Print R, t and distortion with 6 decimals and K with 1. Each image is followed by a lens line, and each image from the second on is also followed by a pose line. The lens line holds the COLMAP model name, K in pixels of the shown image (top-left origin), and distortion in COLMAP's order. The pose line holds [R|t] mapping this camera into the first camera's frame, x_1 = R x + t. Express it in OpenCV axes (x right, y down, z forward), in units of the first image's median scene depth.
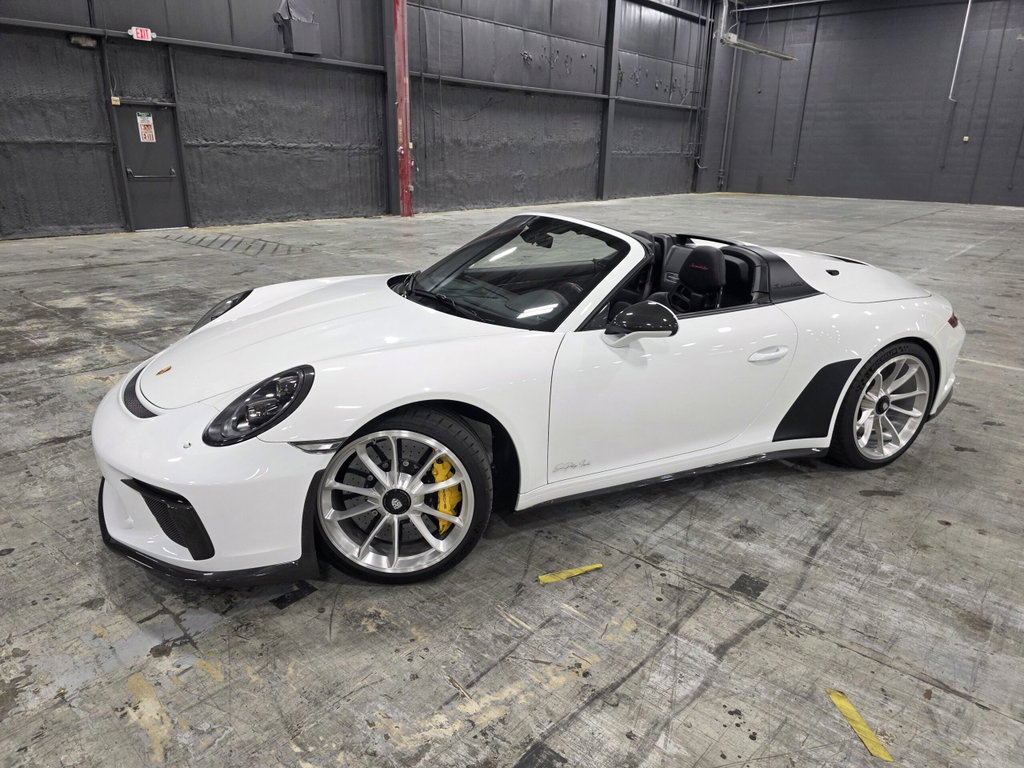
lens RADIAL K [[684.8, 0, 514.5], [0, 684.8, 390.2], [0, 0, 1]] dist [0.057661, -0.054113]
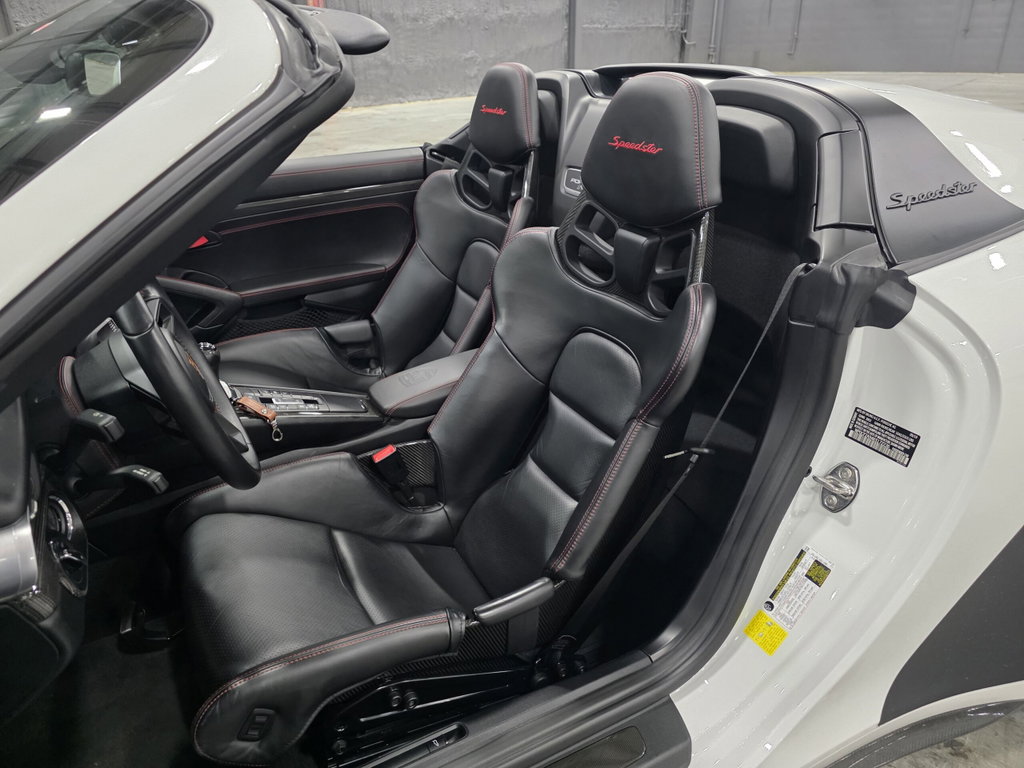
lens RADIAL K [[695.5, 0, 512.0], [0, 695.5, 384.0], [0, 0, 1]] dist [0.004298, 0.001171]
pose [[0.998916, -0.046344, 0.004286, 0.190820], [0.045487, 0.991631, 0.120824, -0.104619], [-0.009850, -0.120498, 0.992665, 0.624457]]
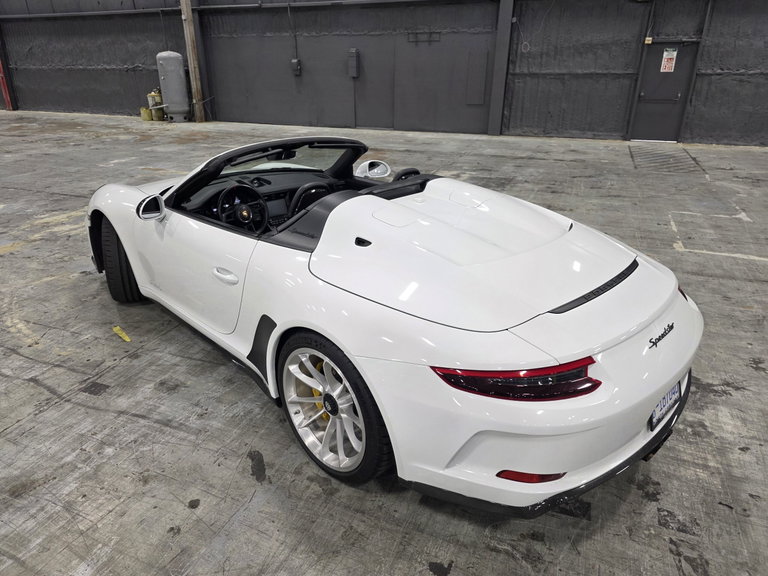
lens RADIAL K [[514.2, 0, 375.6], [0, 514.2, 291.8], [0, 0, 1]] dist [0.051431, -0.047676]
pose [[0.307712, 0.364702, -0.878809, 1.000225], [-0.308947, 0.911876, 0.270247, -0.278622], [0.899925, 0.188347, 0.393269, 0.737069]]
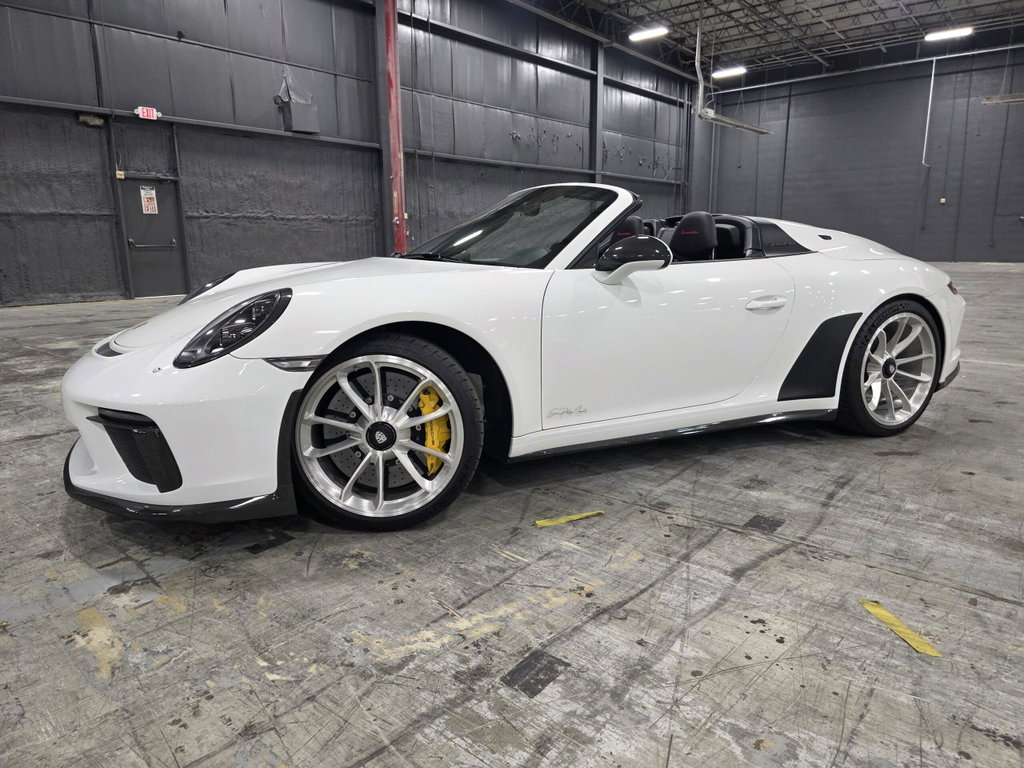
lens RADIAL K [[684.7, 0, 512.0], [0, 684.7, 384.0], [0, 0, 1]] dist [0.062675, -0.060623]
pose [[0.999511, -0.031249, -0.000550, 0.006515], [0.030919, 0.991221, -0.128550, 0.143257], [0.004562, 0.128470, 0.991703, 0.041653]]
